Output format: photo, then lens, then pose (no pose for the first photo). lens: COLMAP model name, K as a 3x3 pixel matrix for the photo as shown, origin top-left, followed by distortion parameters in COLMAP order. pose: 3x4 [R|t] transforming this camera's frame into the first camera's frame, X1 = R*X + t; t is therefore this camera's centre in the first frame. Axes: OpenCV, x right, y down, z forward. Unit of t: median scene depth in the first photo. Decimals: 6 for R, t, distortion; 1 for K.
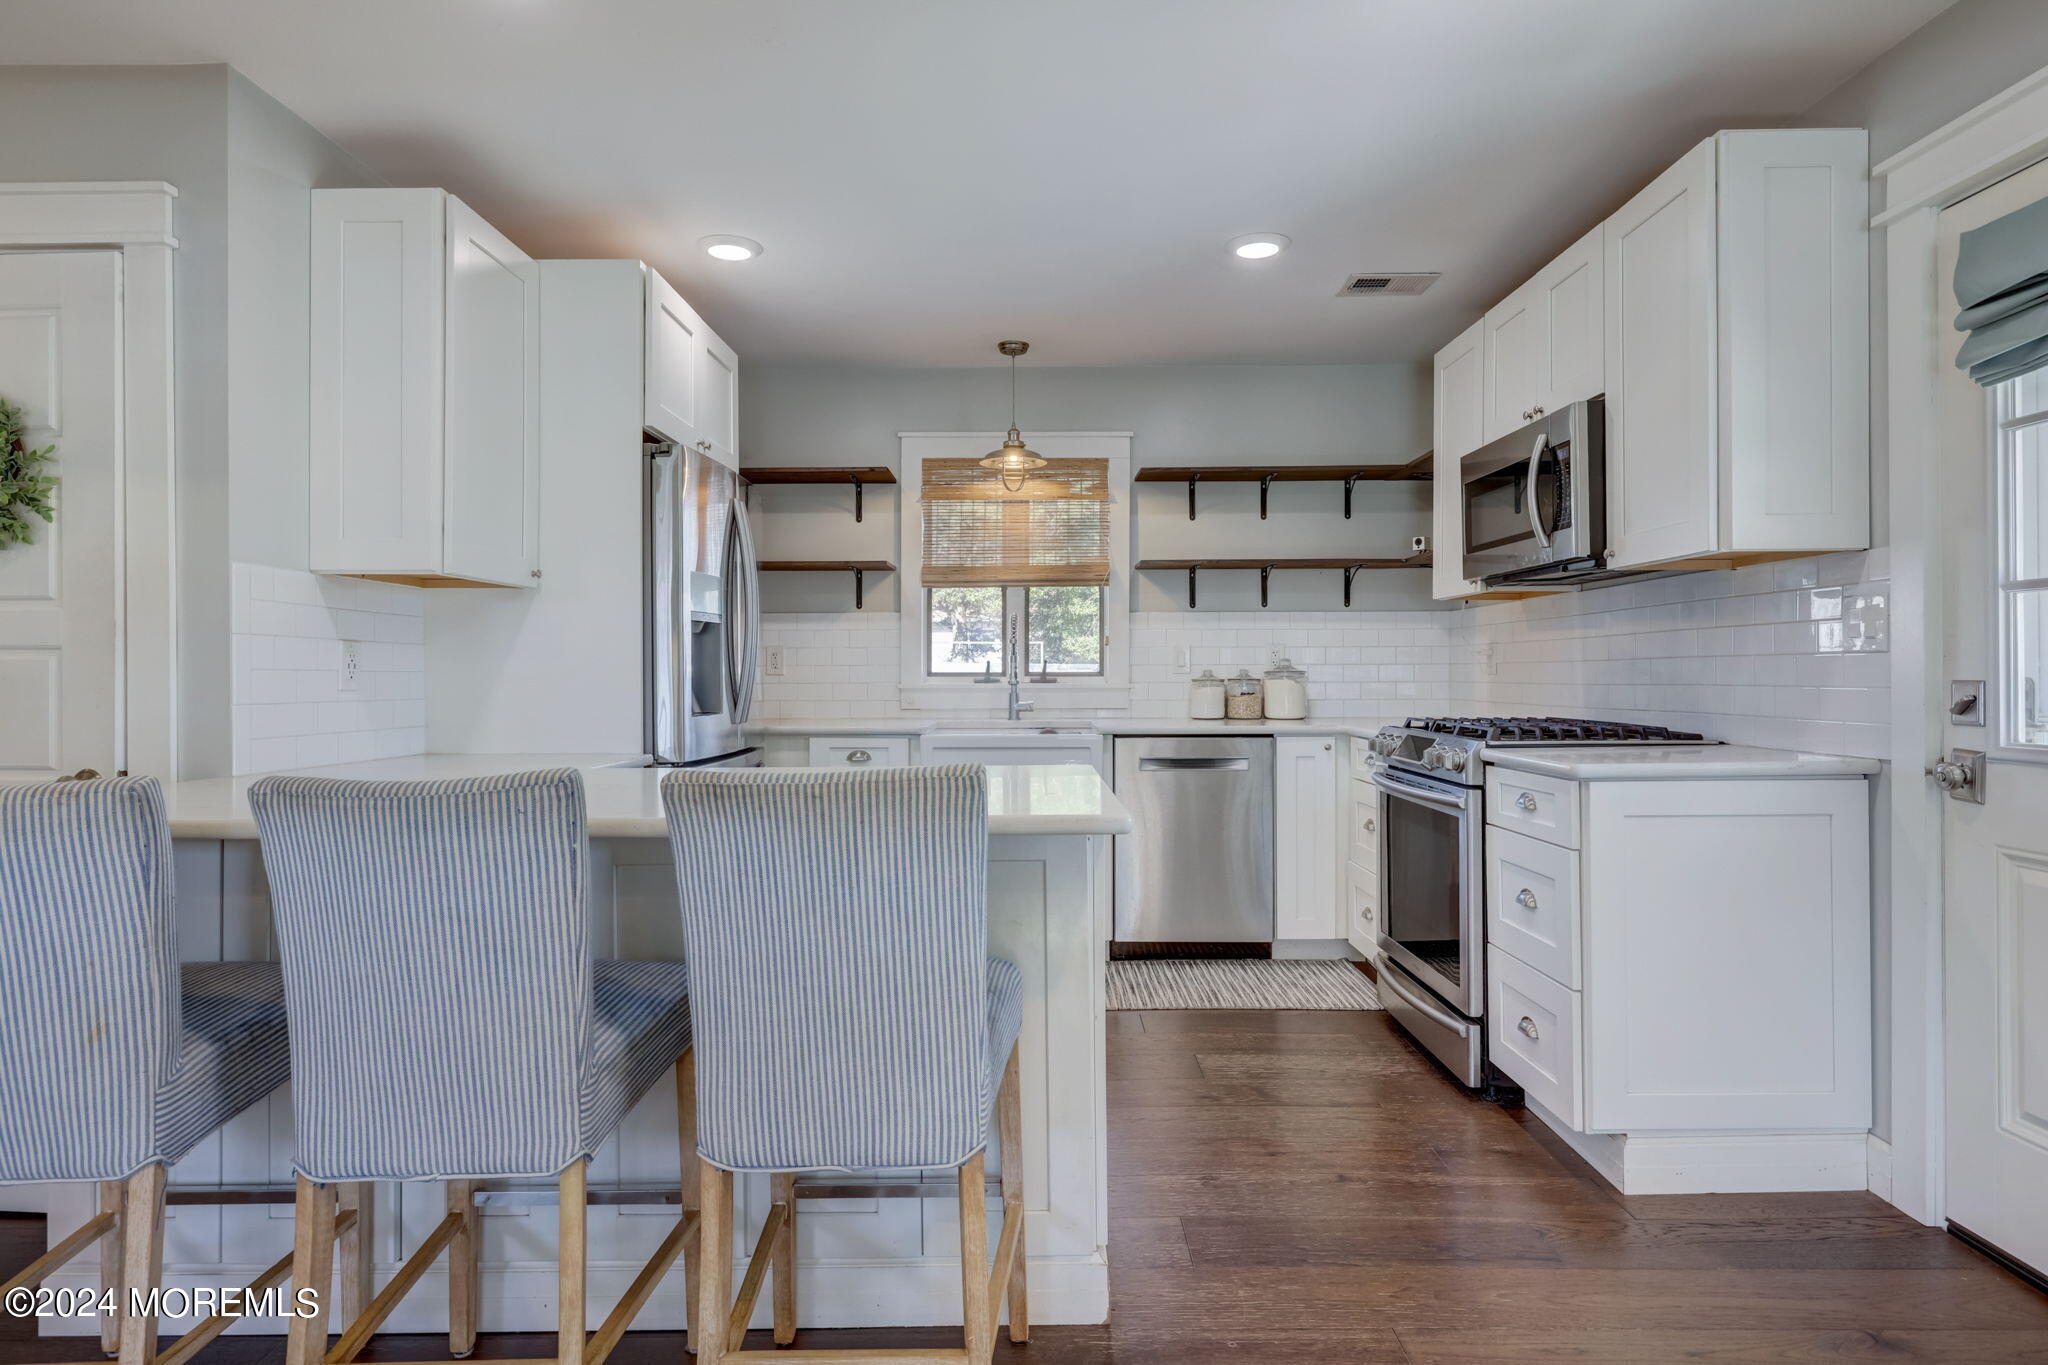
lens RADIAL K [[1124.2, 0, 993.4], [0, 1124.2, 669.5], [0, 0, 1]] dist [-0.001365, 0.001592]
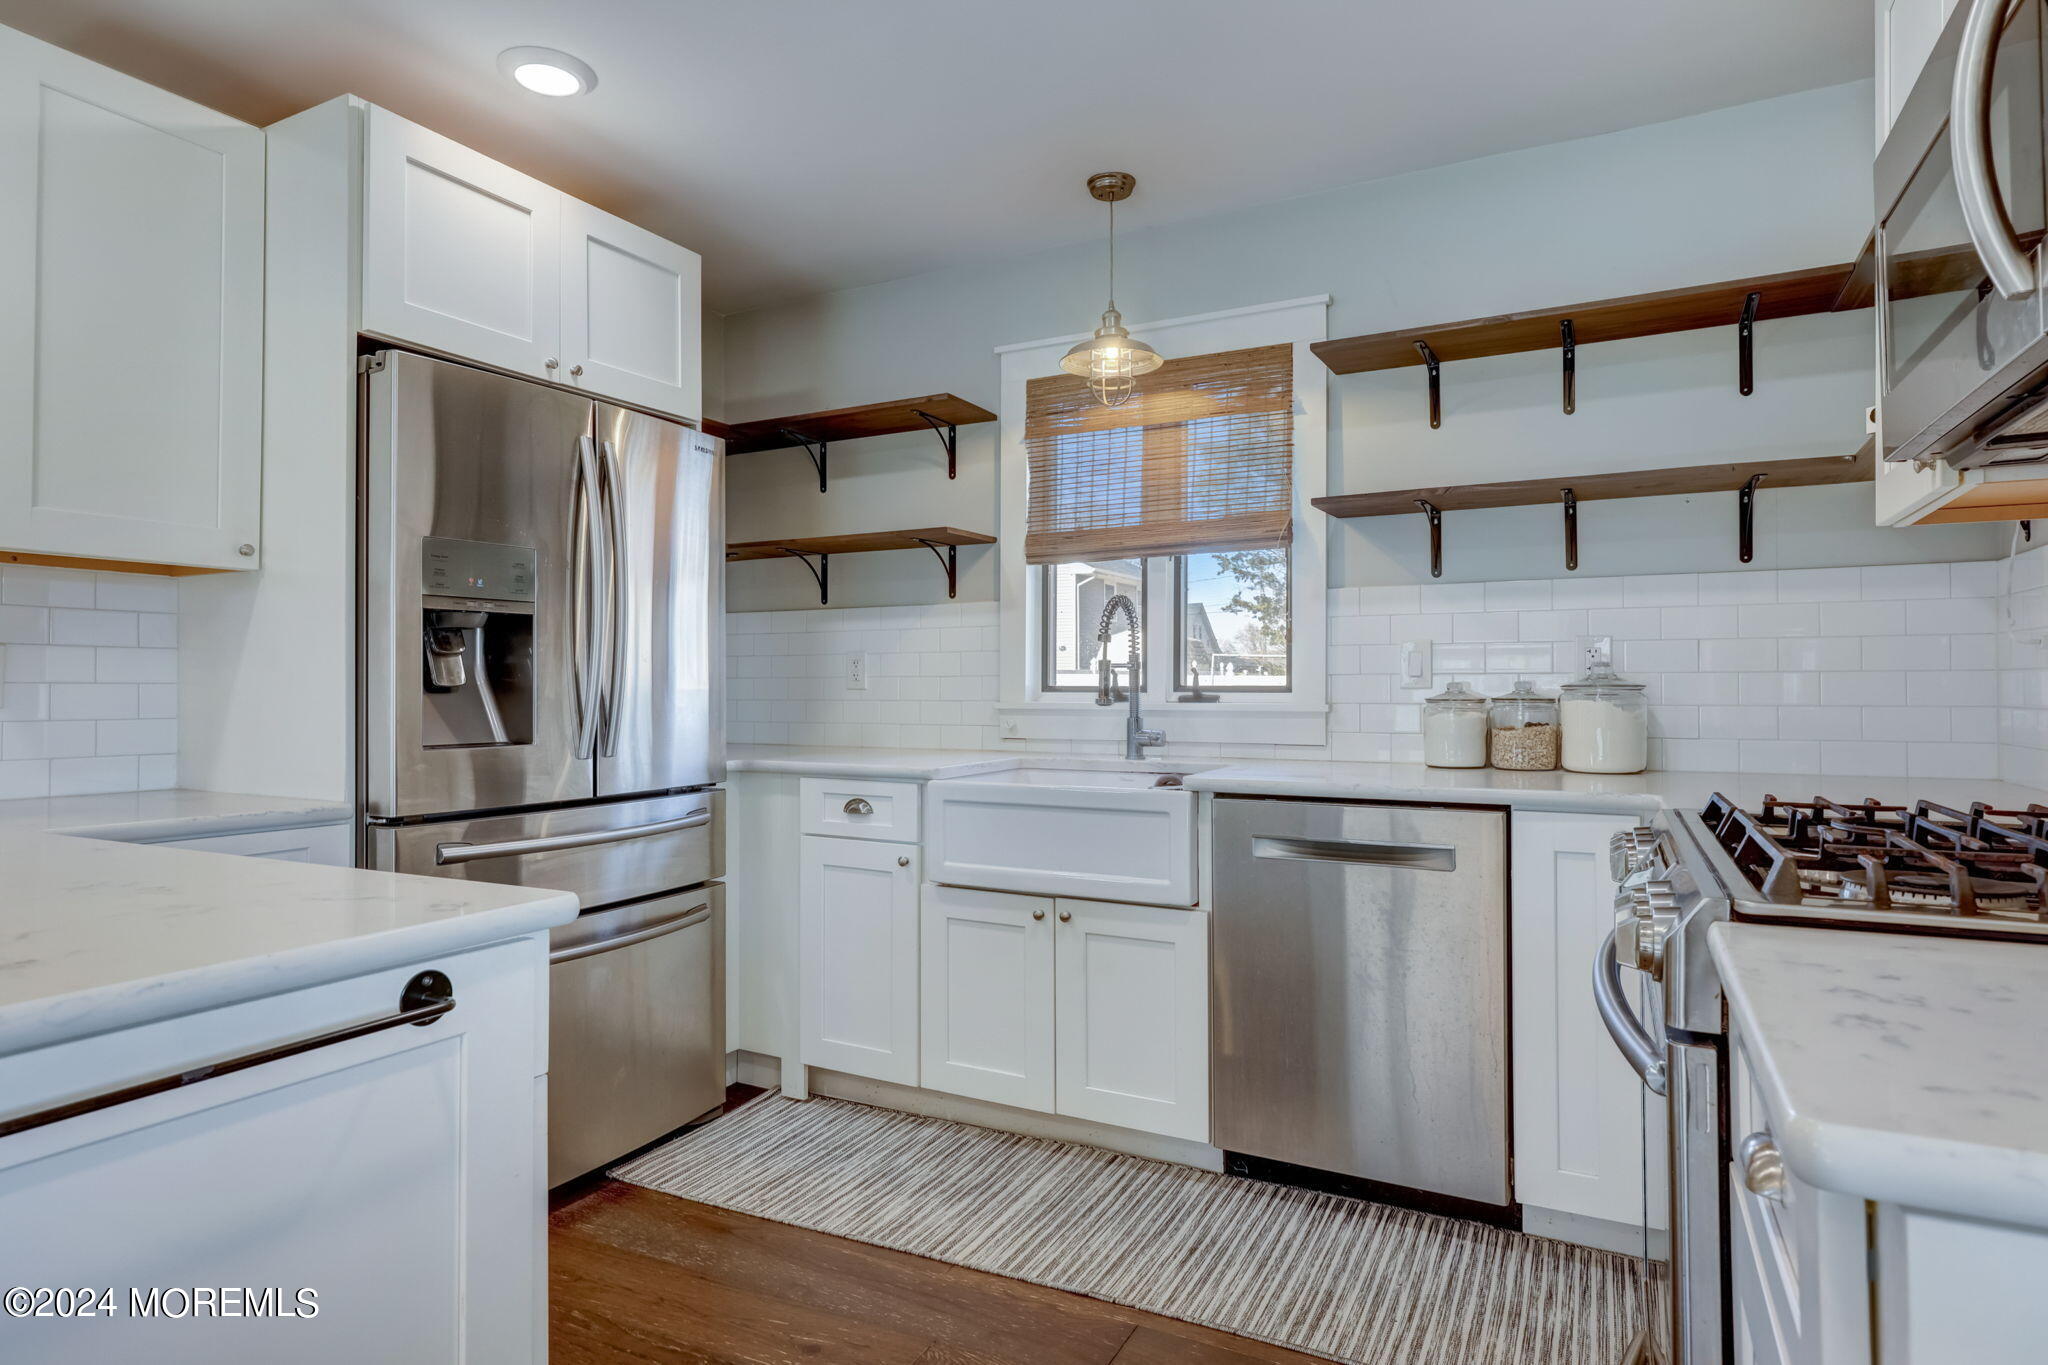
lens RADIAL K [[1124.2, 0, 1002.5], [0, 1124.2, 673.1], [0, 0, 1]] dist [-0.001365, 0.001592]
pose [[0.890593, -0.004684, -0.454778, 0.247855], [0.000081, 0.999949, -0.010141, 0.001735], [0.454802, 0.008995, 0.890547, 0.384777]]
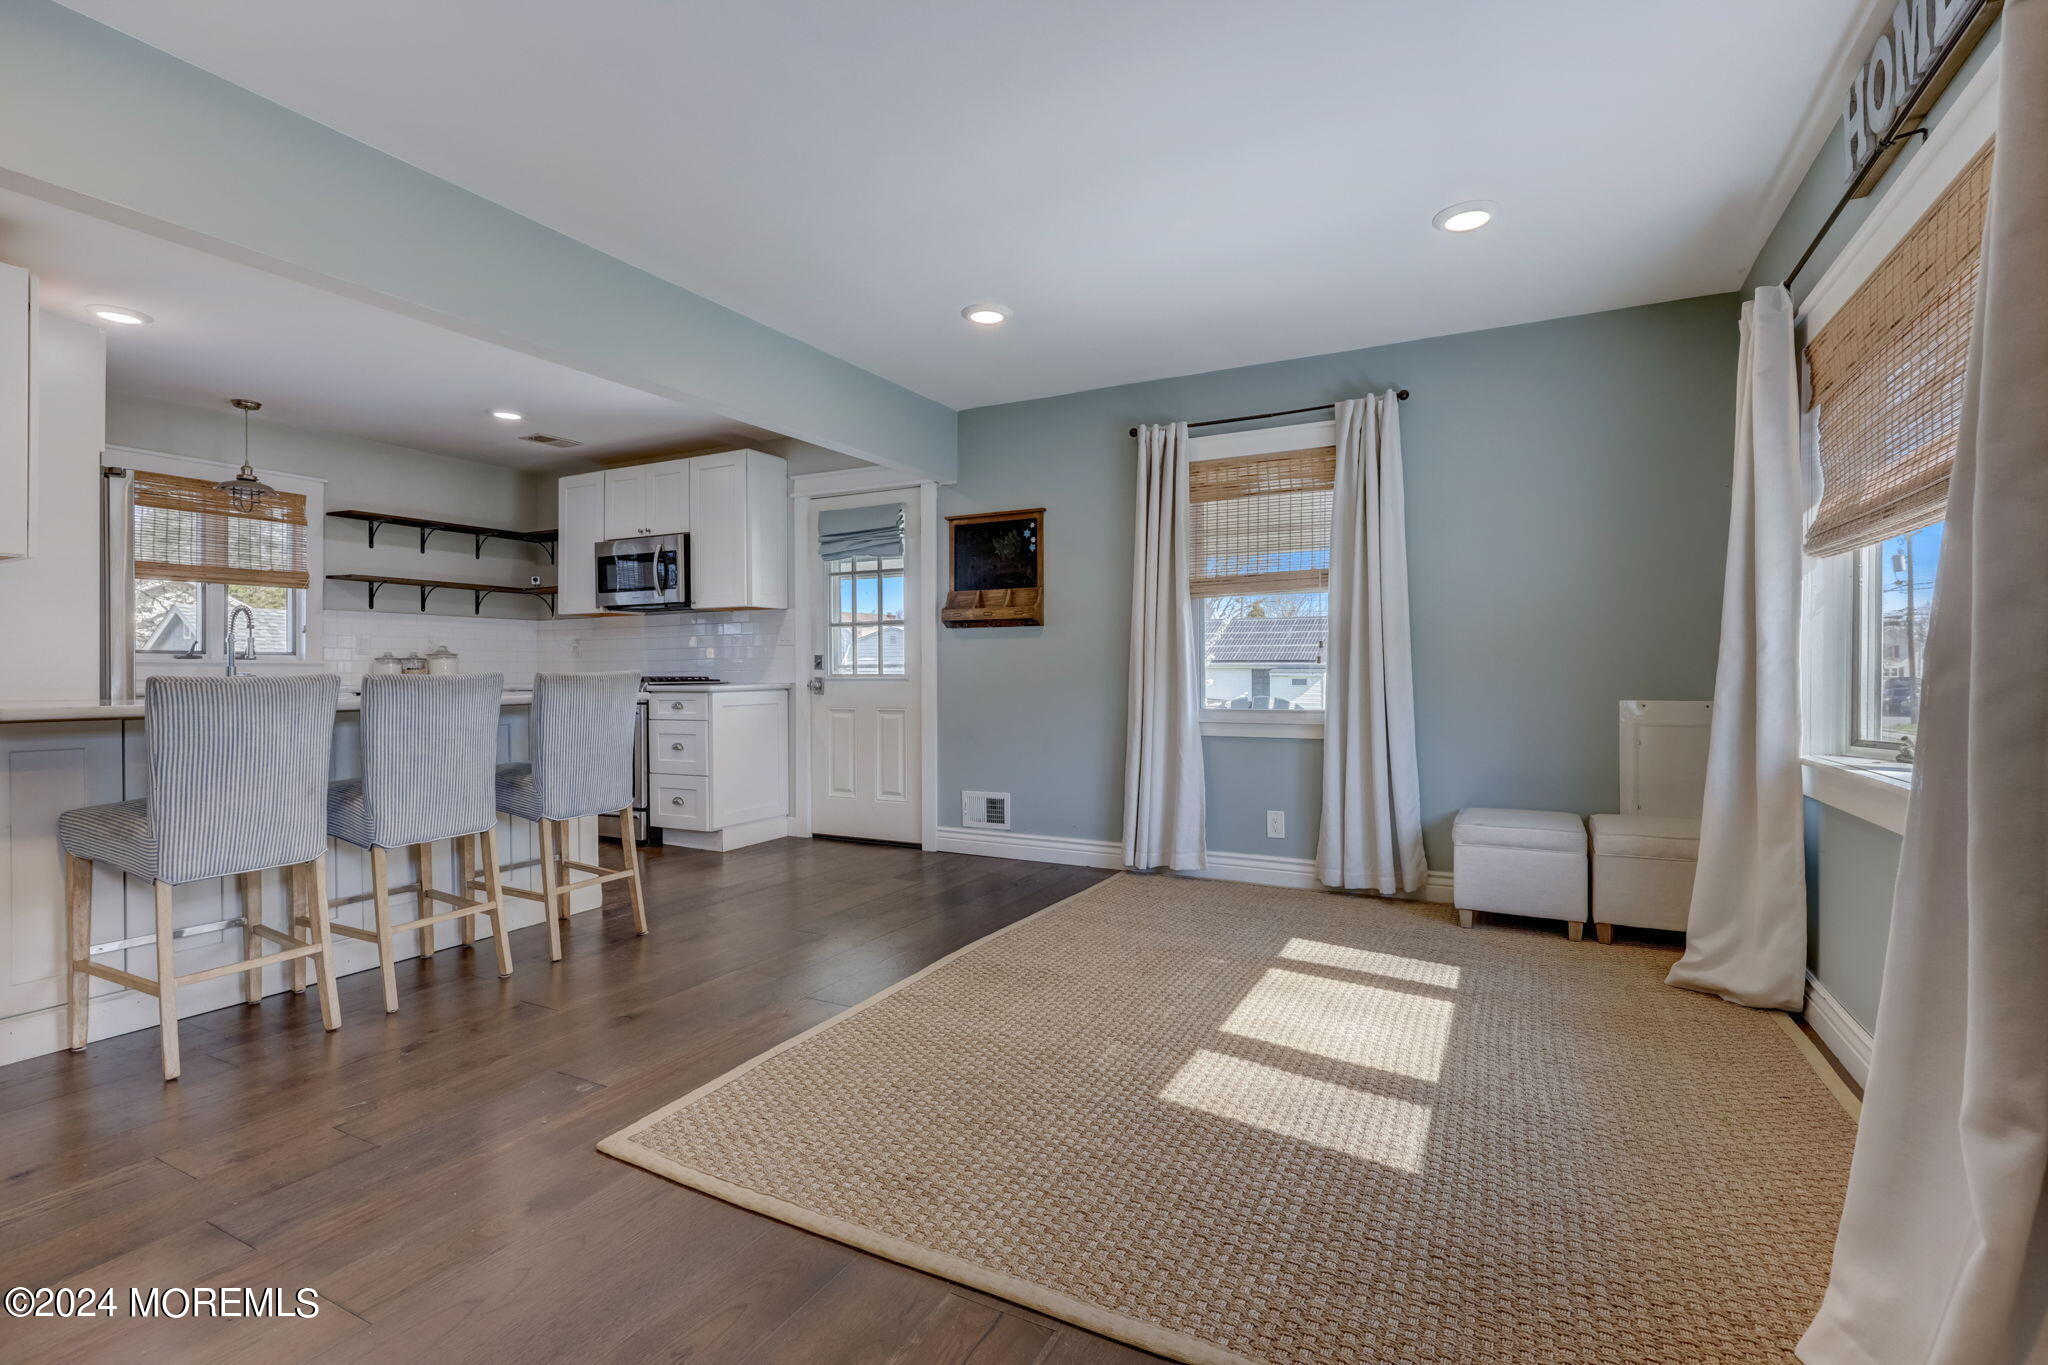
lens RADIAL K [[932.0, 0, 1054.8], [0, 932.0, 669.6], [0, 0, 1]] dist [-0.004697, -0.000797]
pose [[0.423805, 0.004577, 0.905742, -0.546829], [-0.000819, 0.999989, -0.004670, 0.028760], [-0.905753, 0.001237, 0.423804, -0.310939]]
